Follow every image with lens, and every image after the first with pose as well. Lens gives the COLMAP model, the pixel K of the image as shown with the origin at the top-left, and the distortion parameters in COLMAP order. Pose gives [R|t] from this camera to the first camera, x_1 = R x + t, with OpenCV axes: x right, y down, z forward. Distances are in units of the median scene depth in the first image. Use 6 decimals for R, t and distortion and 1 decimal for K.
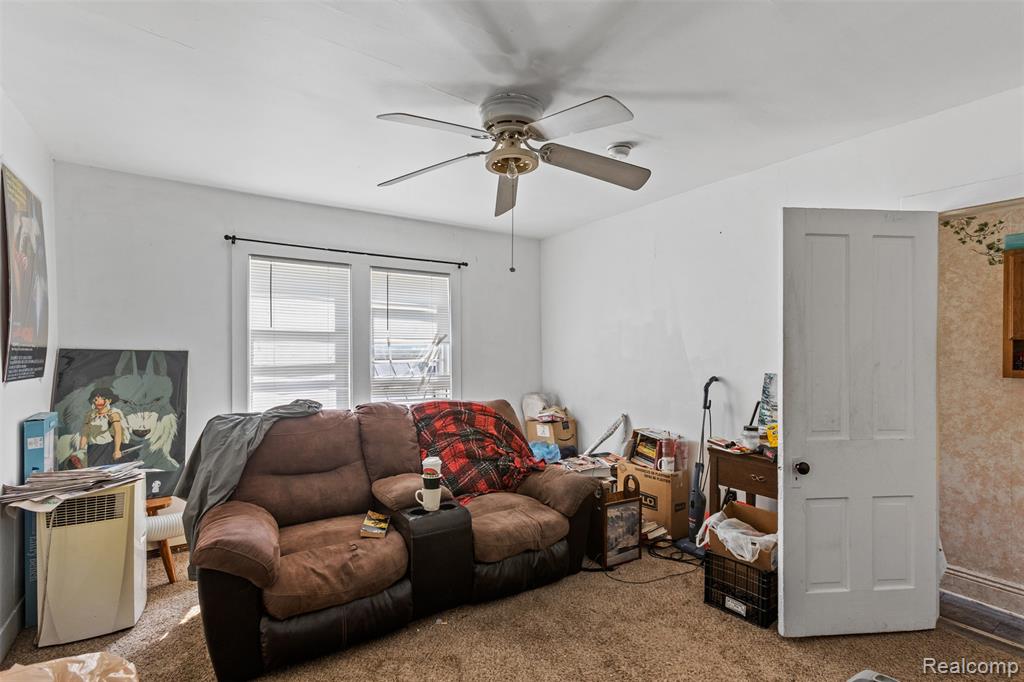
lens RADIAL K [[472.6, 0, 512.0], [0, 472.6, 341.0], [0, 0, 1]] dist [-0.001784, -0.000510]
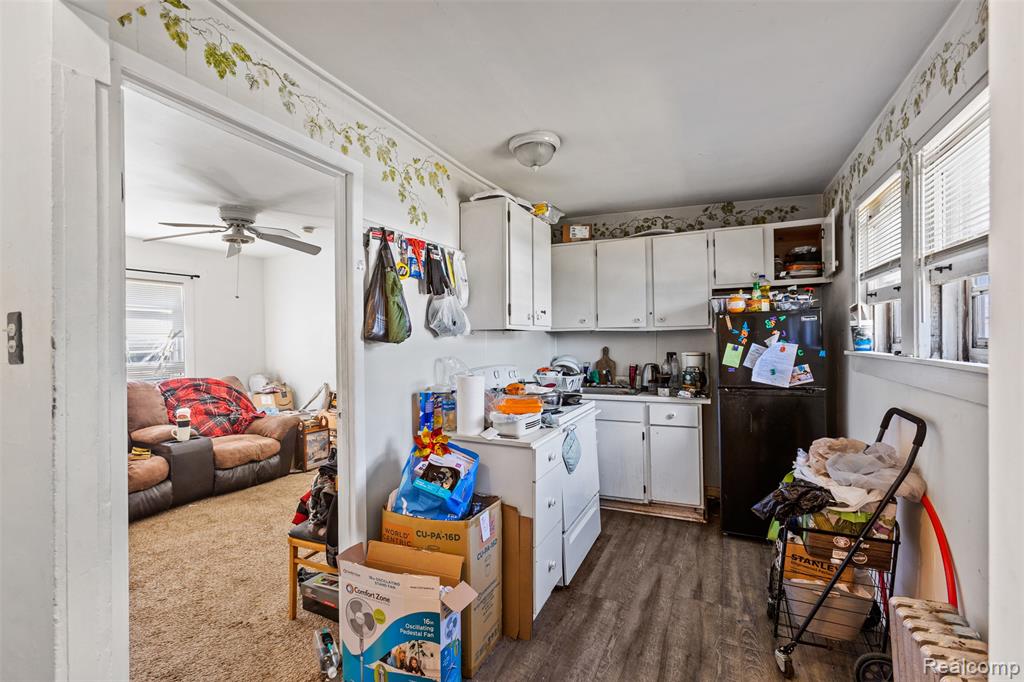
lens RADIAL K [[472.6, 0, 512.0], [0, 472.6, 341.0], [0, 0, 1]] dist [-0.001784, -0.000510]
pose [[0.866158, -0.011413, 0.499641, 0.000079], [0.001470, 0.999793, 0.020289, -0.012841], [-0.499769, -0.016839, 0.865995, -0.810164]]
